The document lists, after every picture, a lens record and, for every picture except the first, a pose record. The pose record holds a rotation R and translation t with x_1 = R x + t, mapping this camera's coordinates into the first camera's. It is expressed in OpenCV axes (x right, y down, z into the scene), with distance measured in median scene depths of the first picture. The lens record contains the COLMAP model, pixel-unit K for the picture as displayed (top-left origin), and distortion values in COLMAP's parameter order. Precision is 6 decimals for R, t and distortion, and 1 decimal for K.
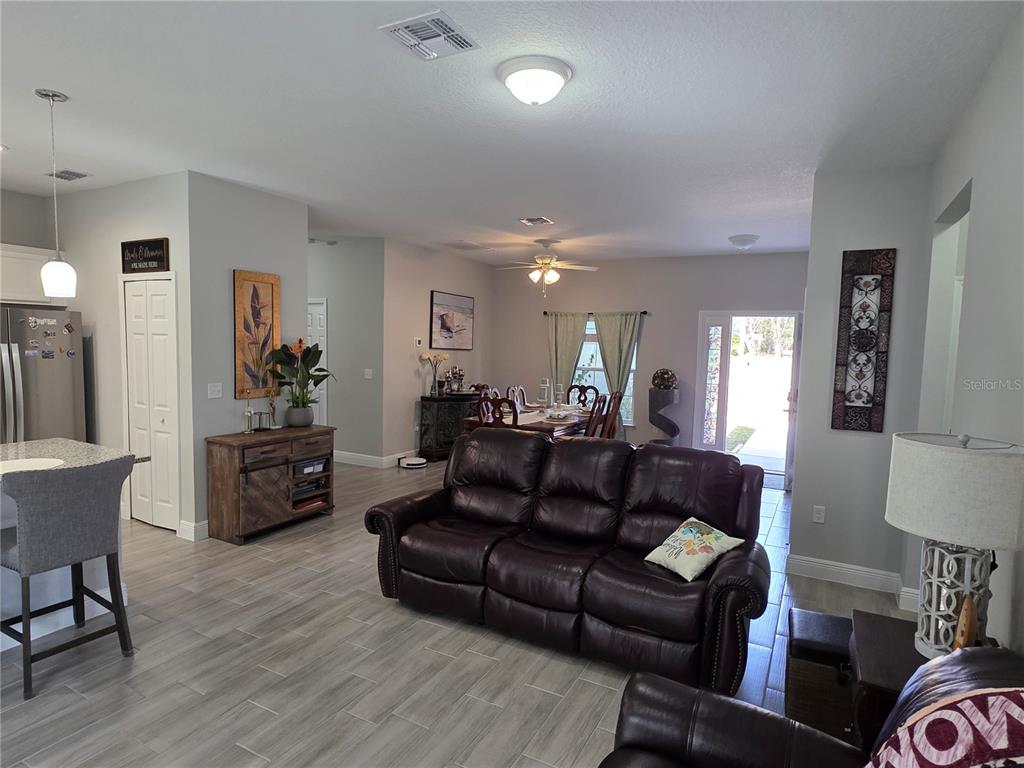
lens RADIAL K [[575.8, 0, 509.7], [0, 575.8, 385.9], [0, 0, 1]] dist [0.003941, -0.002624]
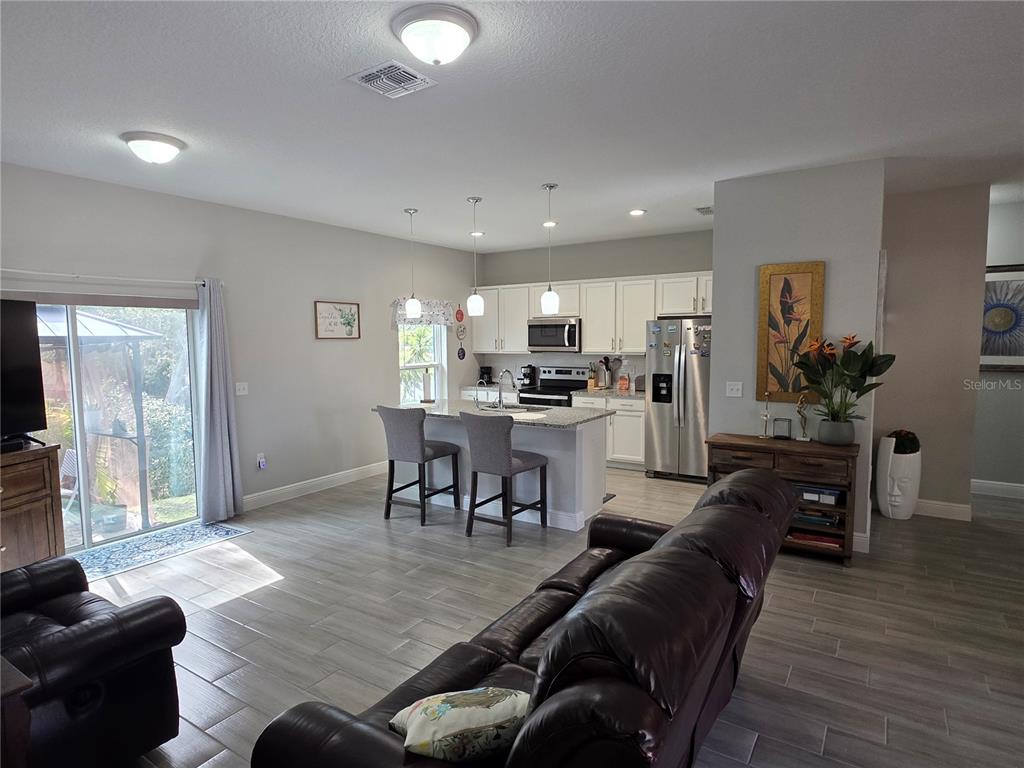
lens RADIAL K [[575.8, 0, 513.2], [0, 575.8, 388.0], [0, 0, 1]] dist [0.003941, -0.002624]
pose [[-0.076124, 0.065166, -0.994967, 0.504537], [-0.069227, 0.995109, 0.070471, -0.037187], [0.994692, 0.074243, -0.071240, 0.652112]]
